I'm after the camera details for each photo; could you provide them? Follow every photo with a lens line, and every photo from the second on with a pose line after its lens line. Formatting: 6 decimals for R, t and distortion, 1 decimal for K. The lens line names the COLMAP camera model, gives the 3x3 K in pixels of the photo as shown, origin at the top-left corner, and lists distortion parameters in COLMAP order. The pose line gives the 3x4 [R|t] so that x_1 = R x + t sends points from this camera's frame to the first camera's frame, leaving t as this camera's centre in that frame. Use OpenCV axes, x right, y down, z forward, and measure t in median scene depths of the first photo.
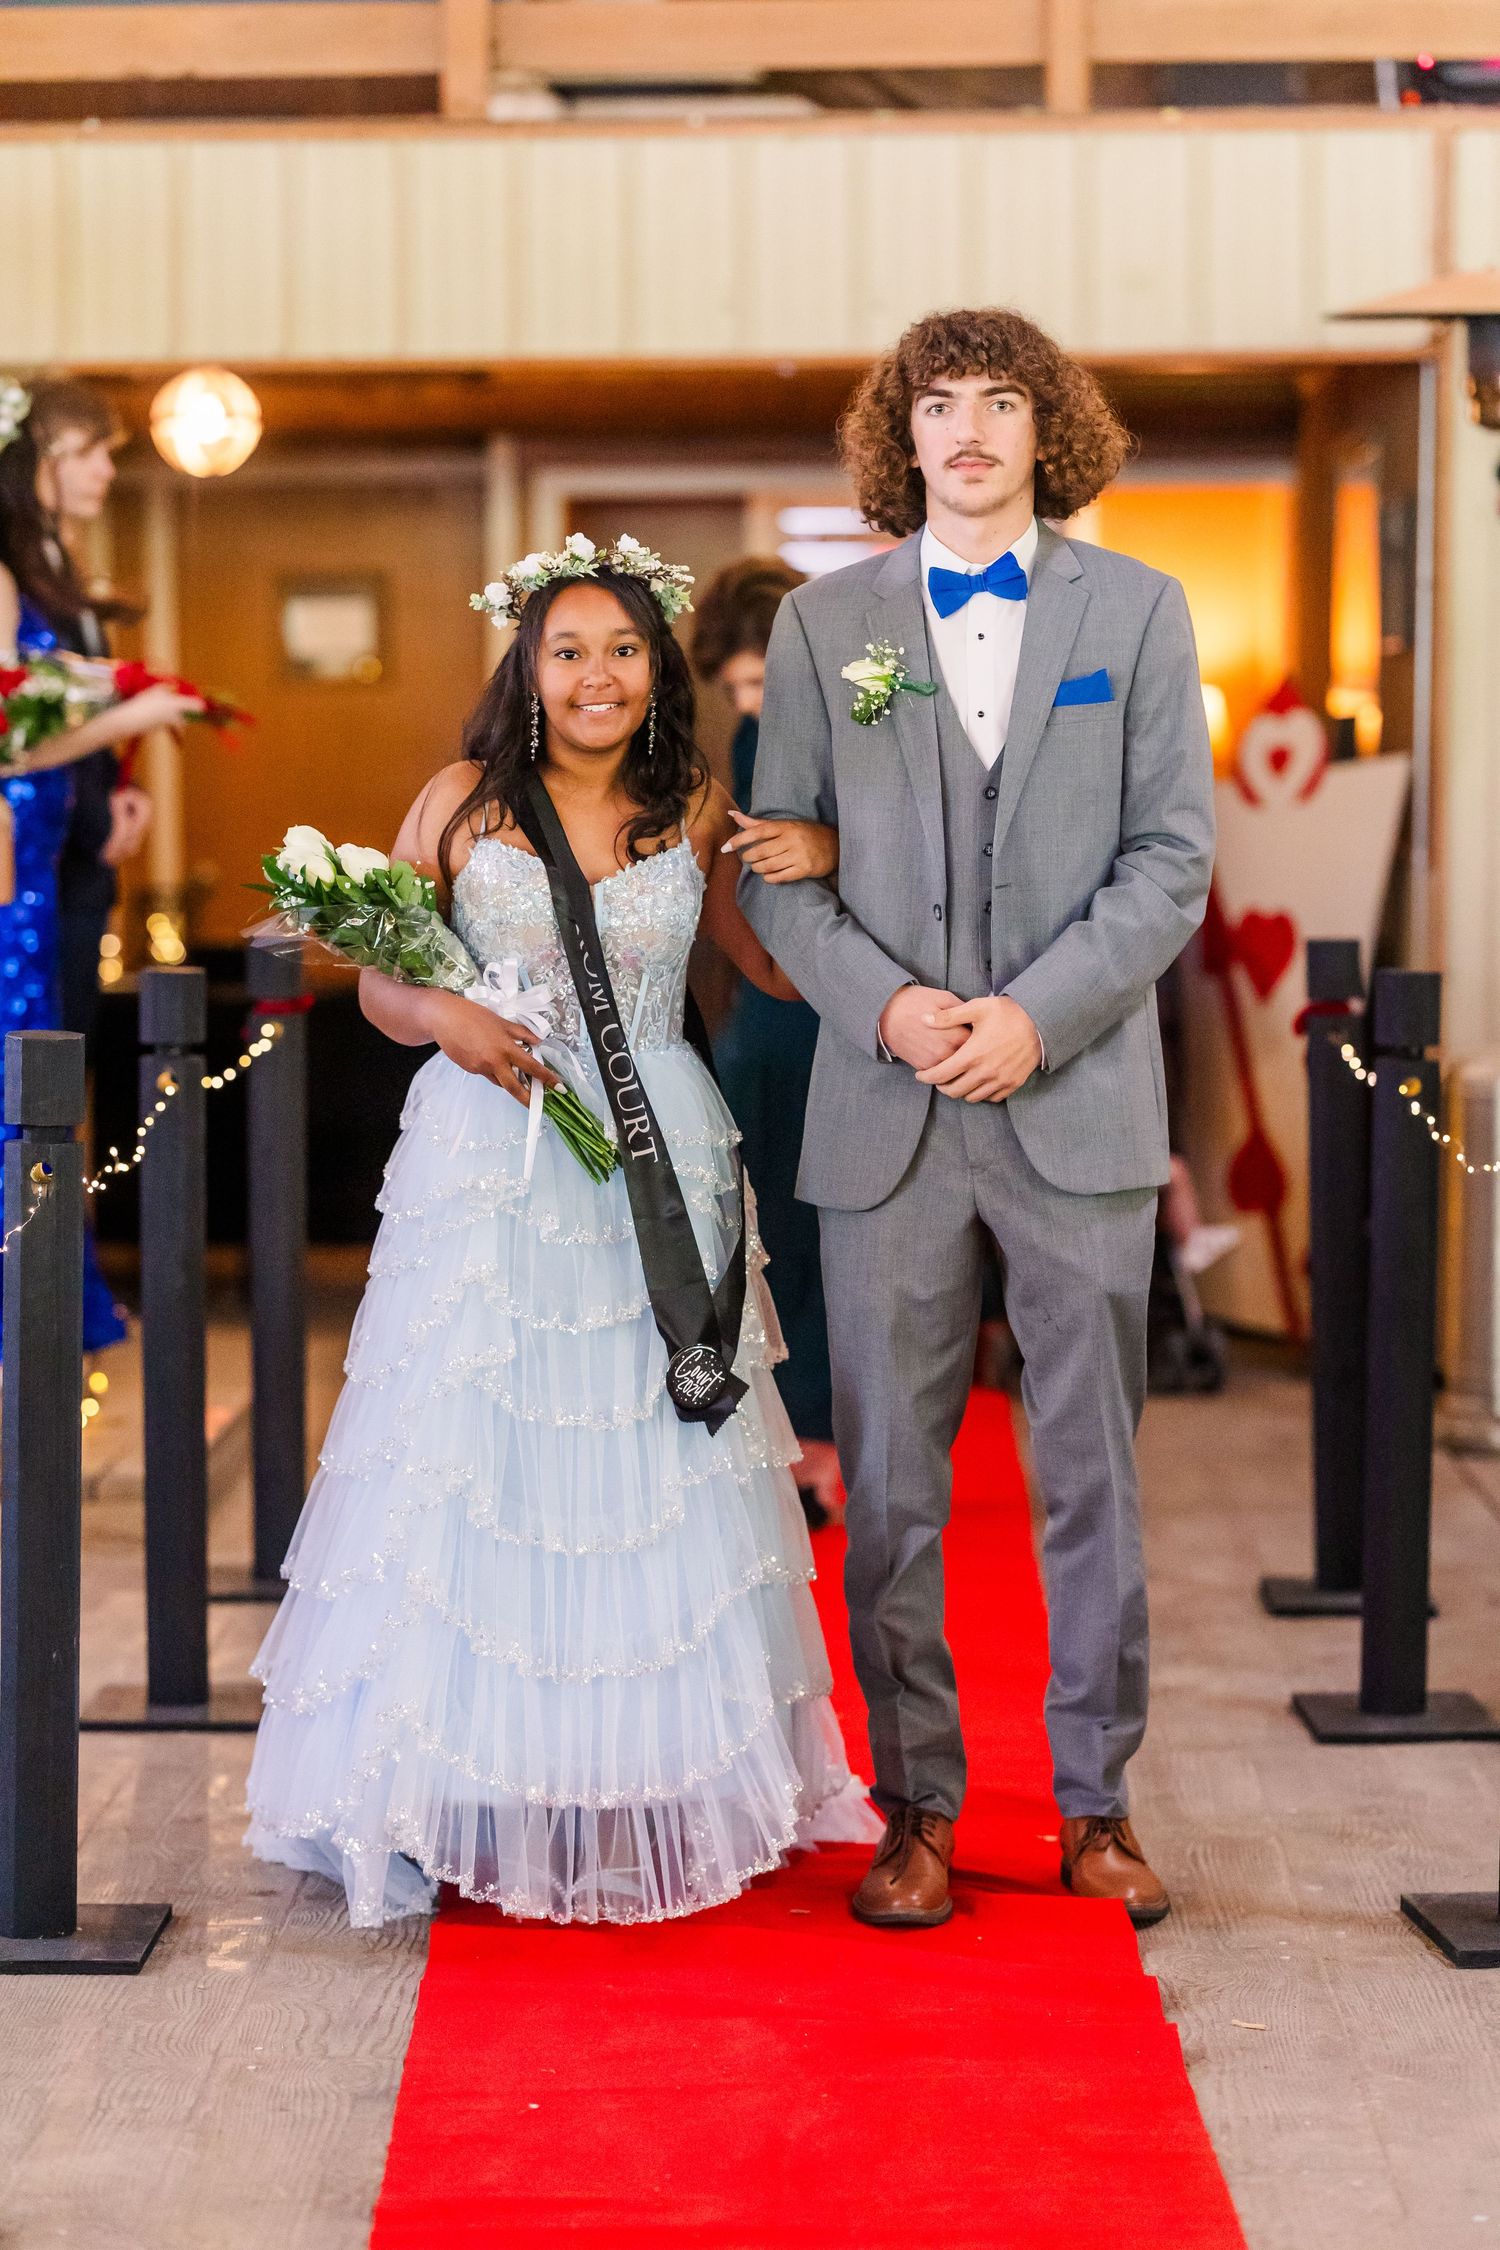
lens RADIAL K [[5523.5, 0, 750.0], [0, 5523.5, 1125.0], [0, 0, 1]] dist [-0.240800, 0.233269]
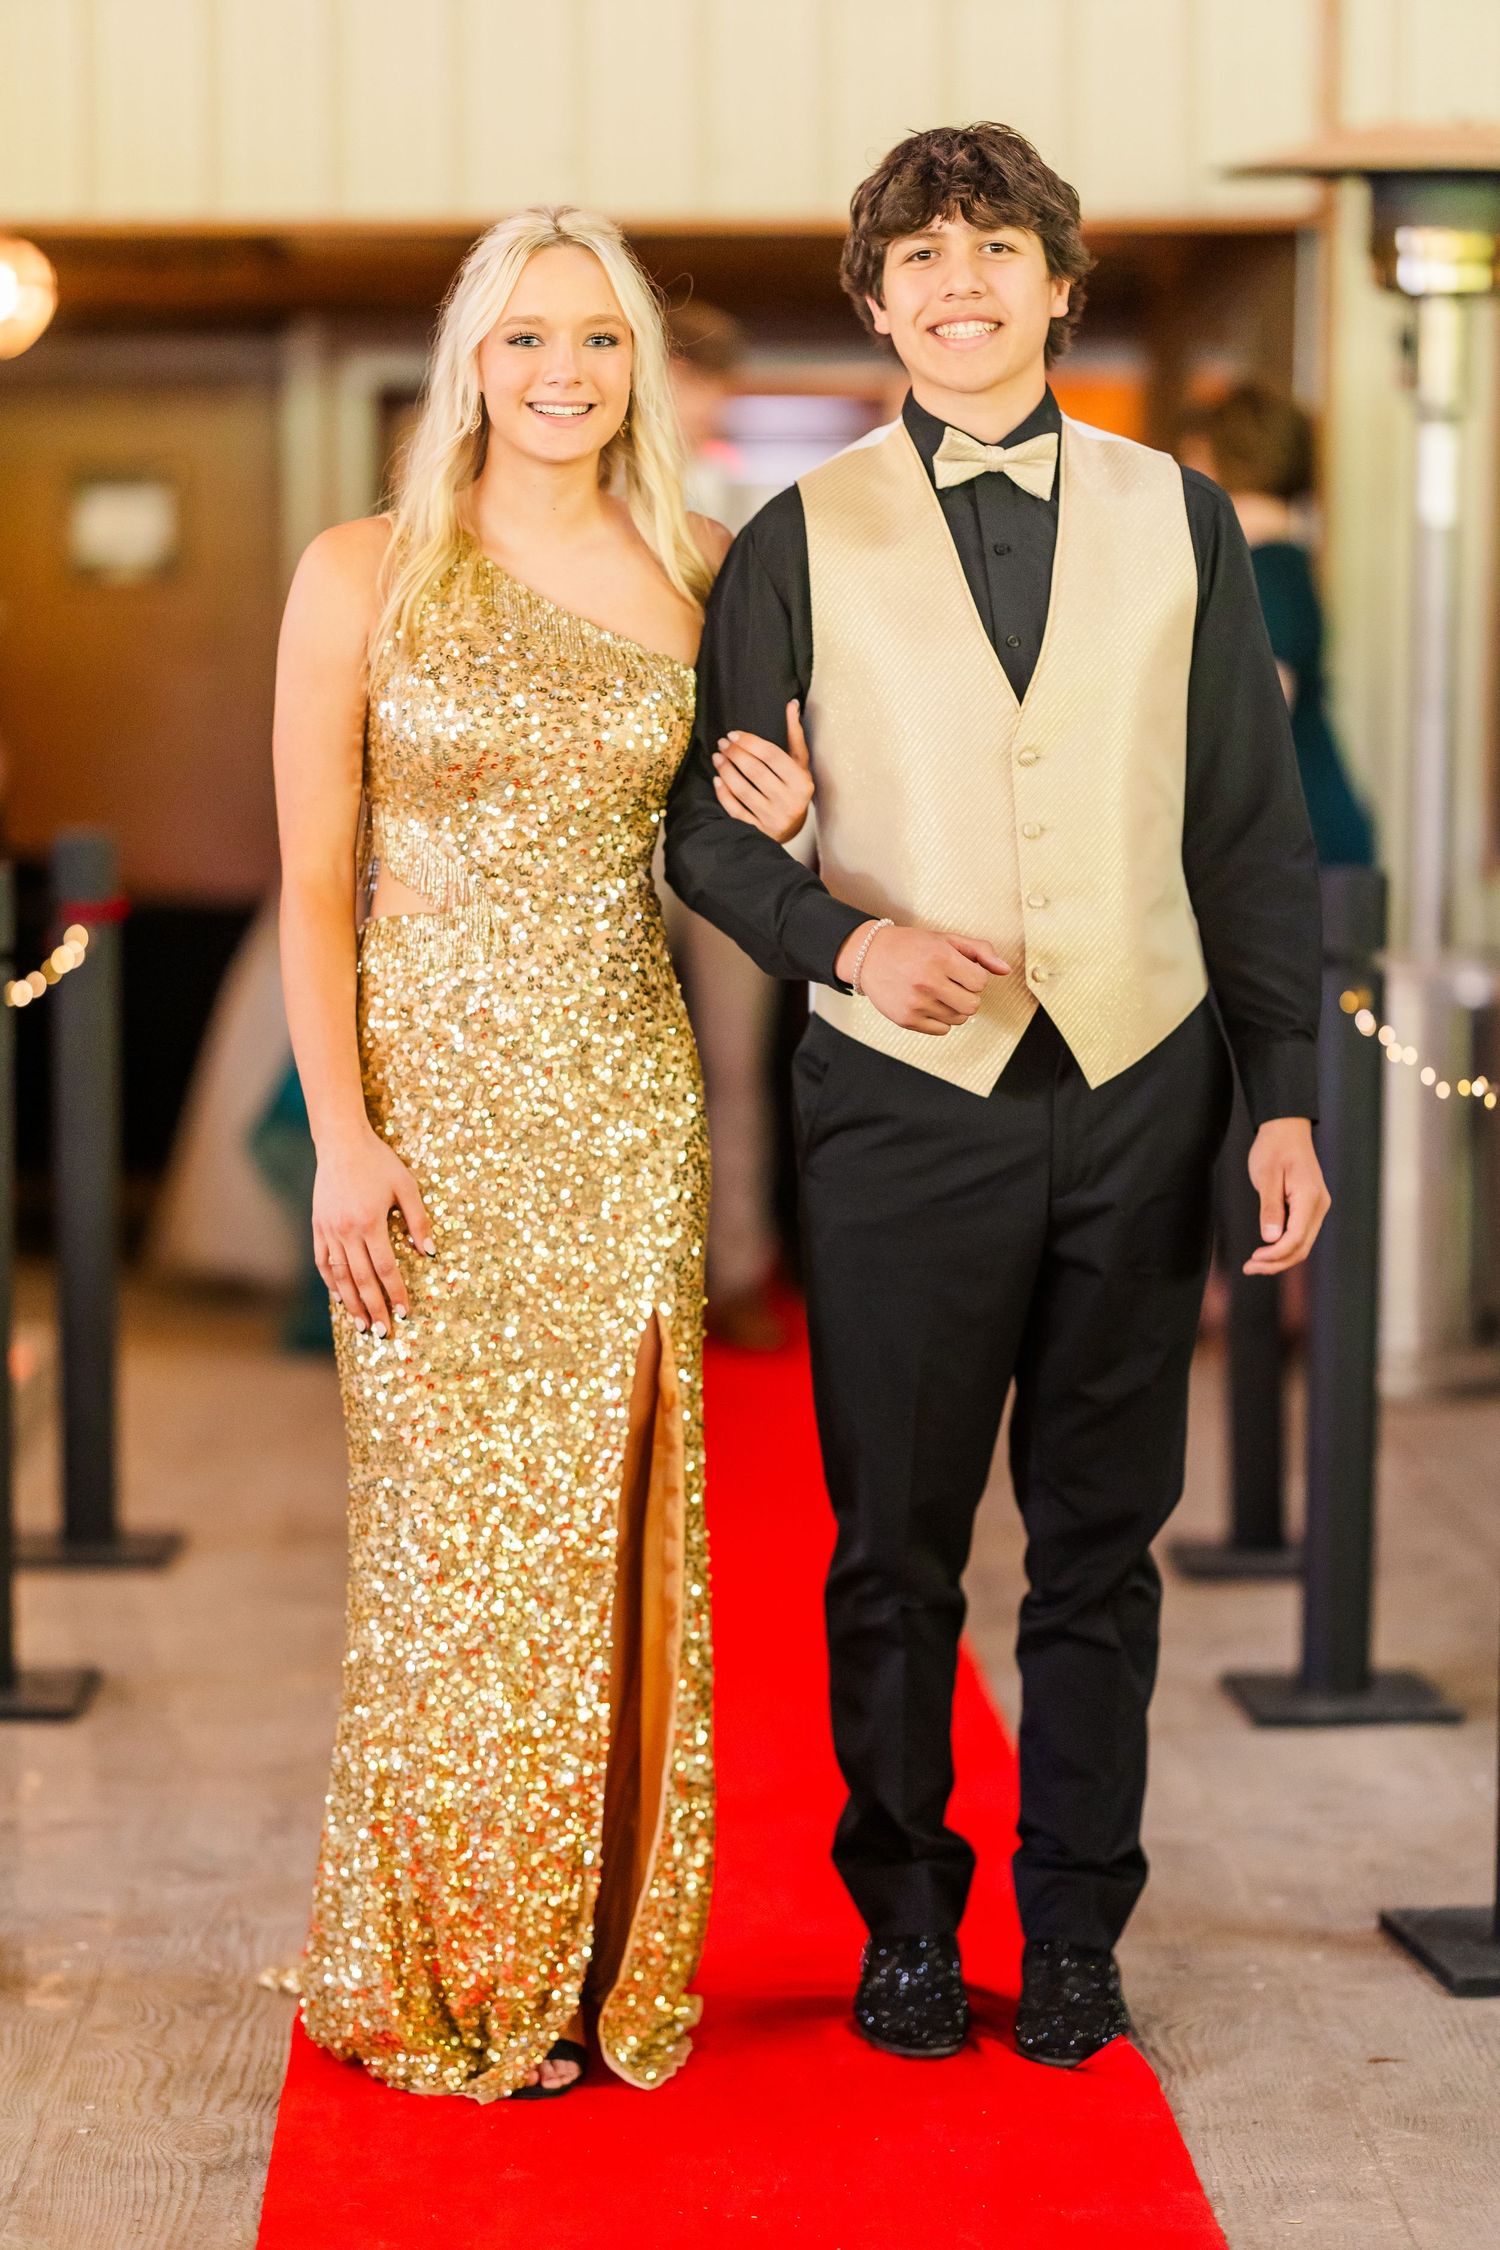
lens RADIAL K [[5523.5, 0, 750.0], [0, 5523.5, 1125.0], [0, 0, 1]] dist [-0.240800, 0.233269]
pose [[0.999170, -0.003645, 0.040564, -0.015892], [0.003123, 0.999912, 0.012926, 0.001823], [-0.040607, -0.012789, 0.999093, 0.106733]]
